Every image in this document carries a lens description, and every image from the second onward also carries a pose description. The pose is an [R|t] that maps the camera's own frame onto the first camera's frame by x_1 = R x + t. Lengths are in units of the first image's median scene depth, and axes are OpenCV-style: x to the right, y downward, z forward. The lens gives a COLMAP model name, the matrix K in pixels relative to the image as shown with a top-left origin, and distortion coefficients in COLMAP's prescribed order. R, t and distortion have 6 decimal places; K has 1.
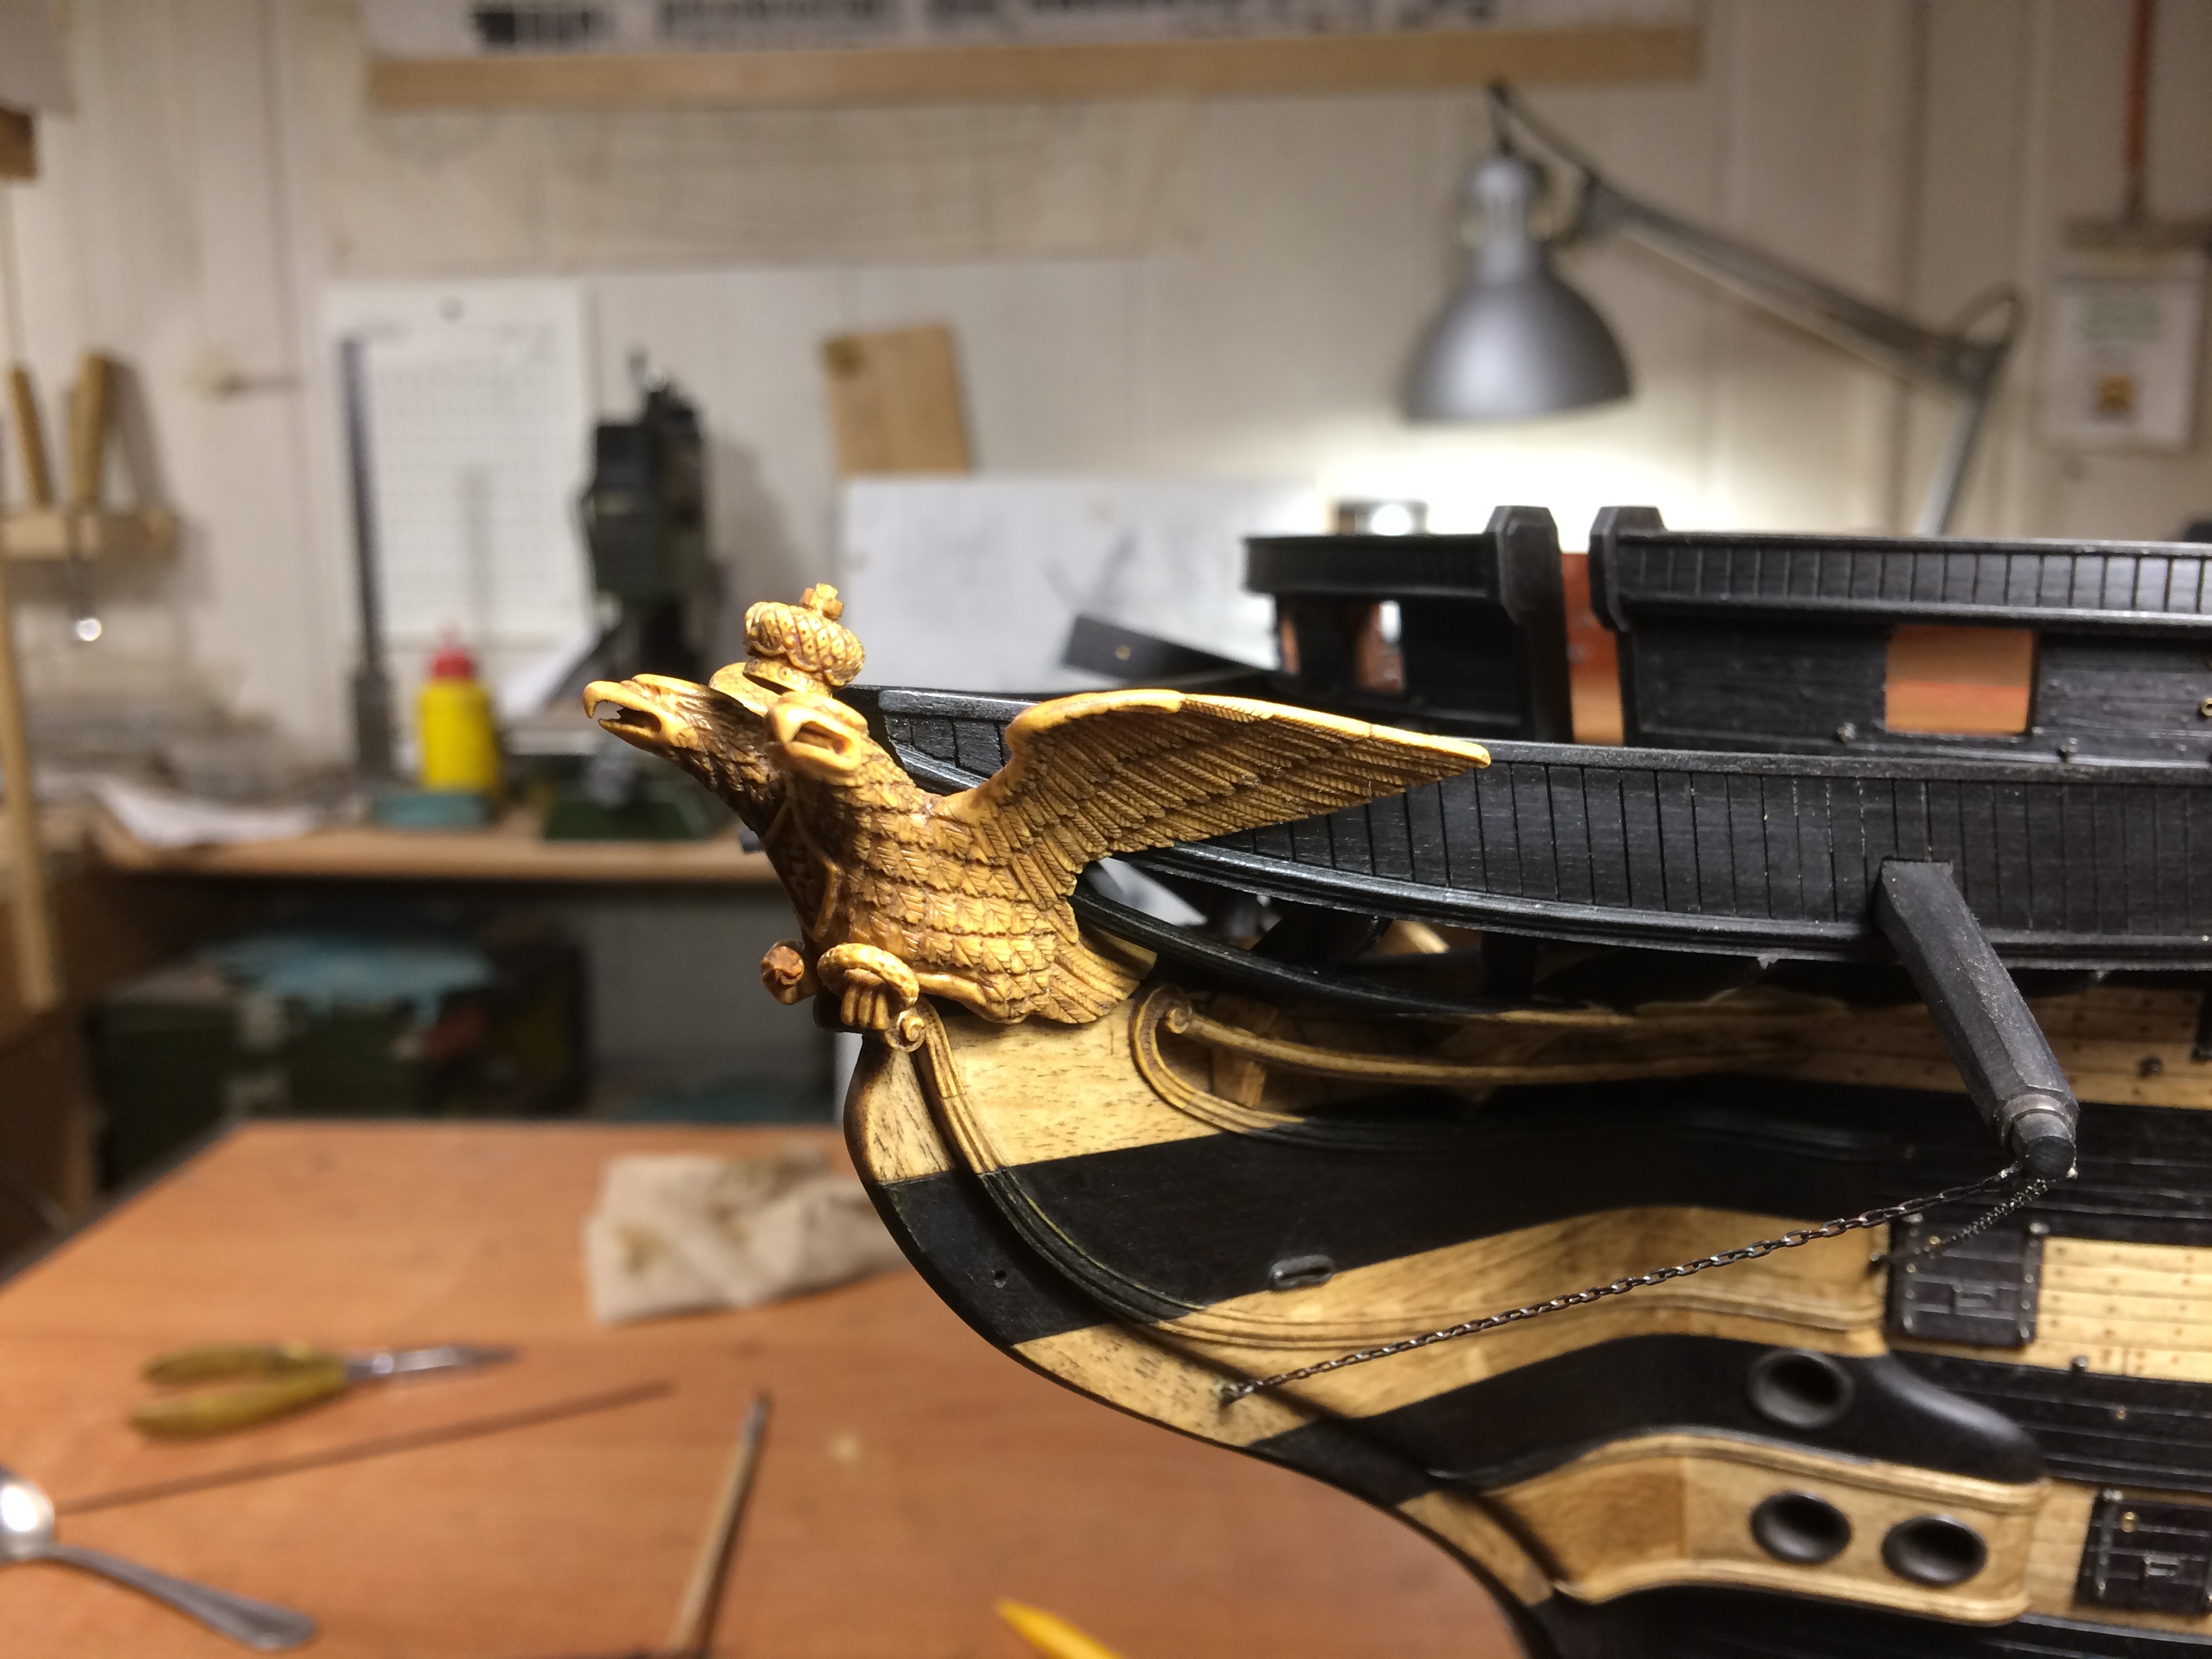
lens RADIAL K [[1917.3, 0, 1113.3], [0, 1917.3, 826.4], [0, 0, 1]] dist [0.075237, -0.148006]
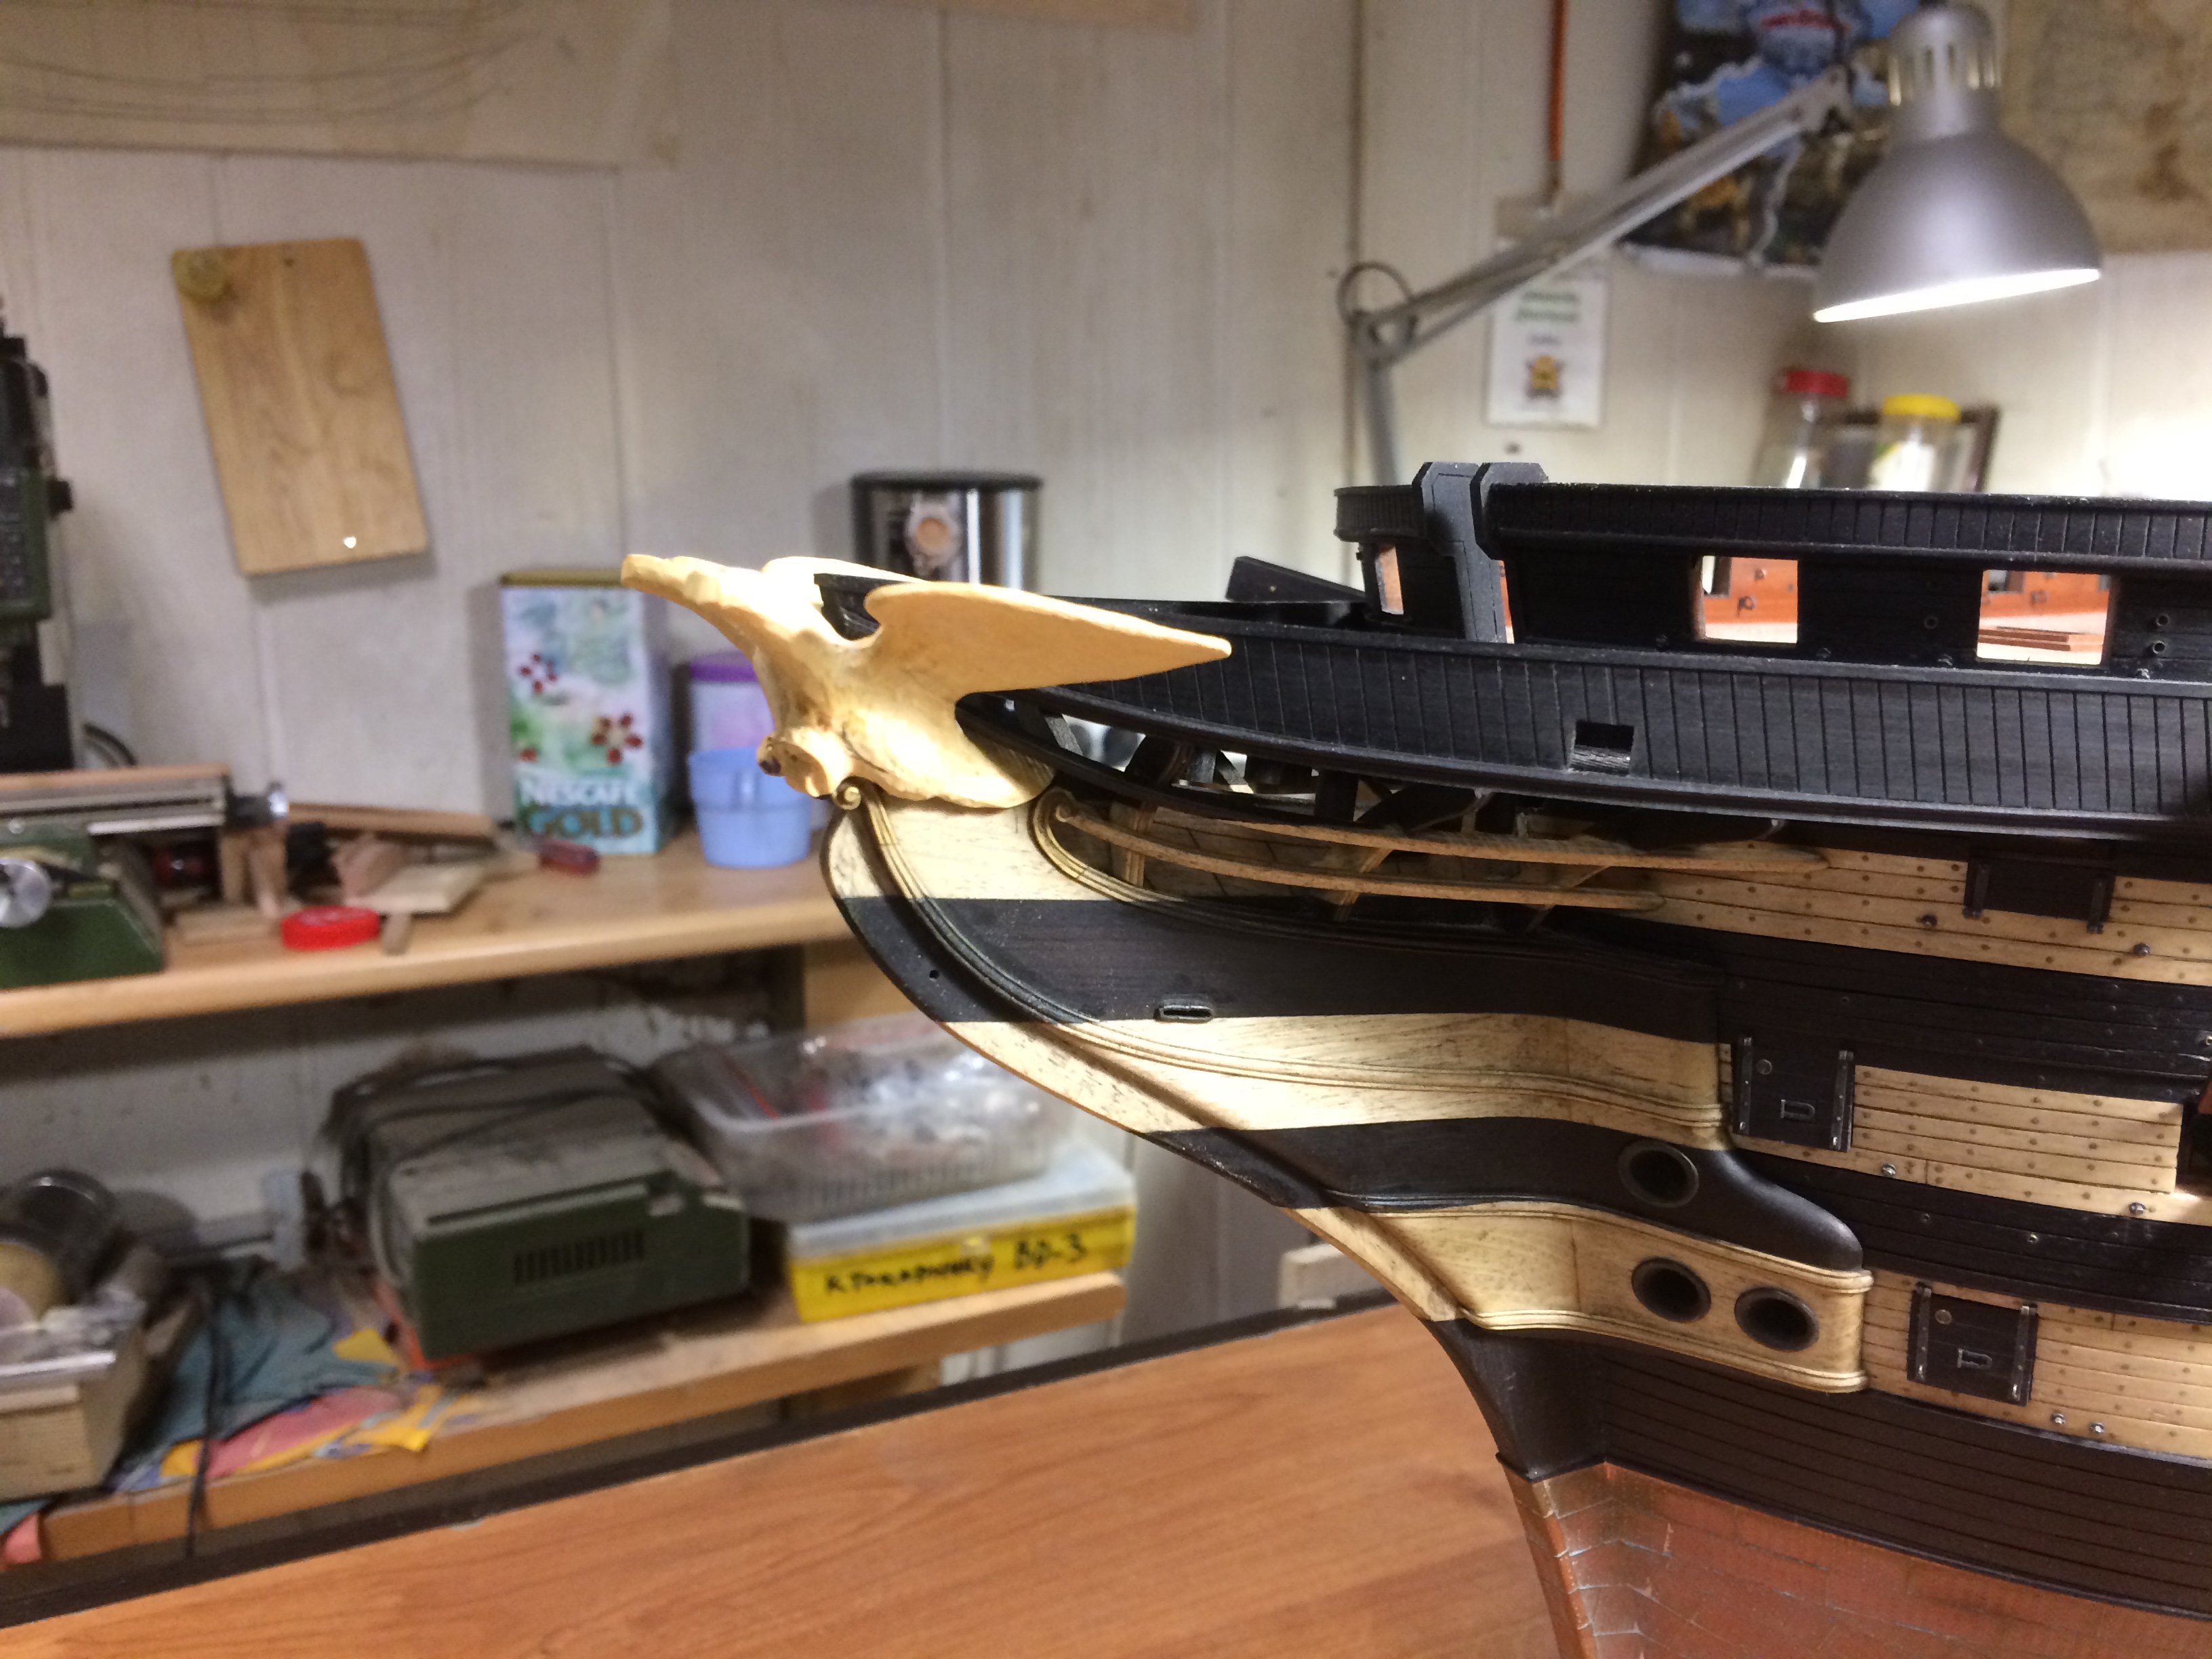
lens RADIAL K [[1881.3, 0, 1103.6], [0, 1881.3, 834.0], [0, 0, 1]] dist [0.081234, -0.011179]
pose [[0.962716, 0.055046, -0.264854, 0.340417], [-0.048724, 0.998350, 0.030389, 0.055282], [0.266089, -0.016351, 0.963810, -0.286494]]
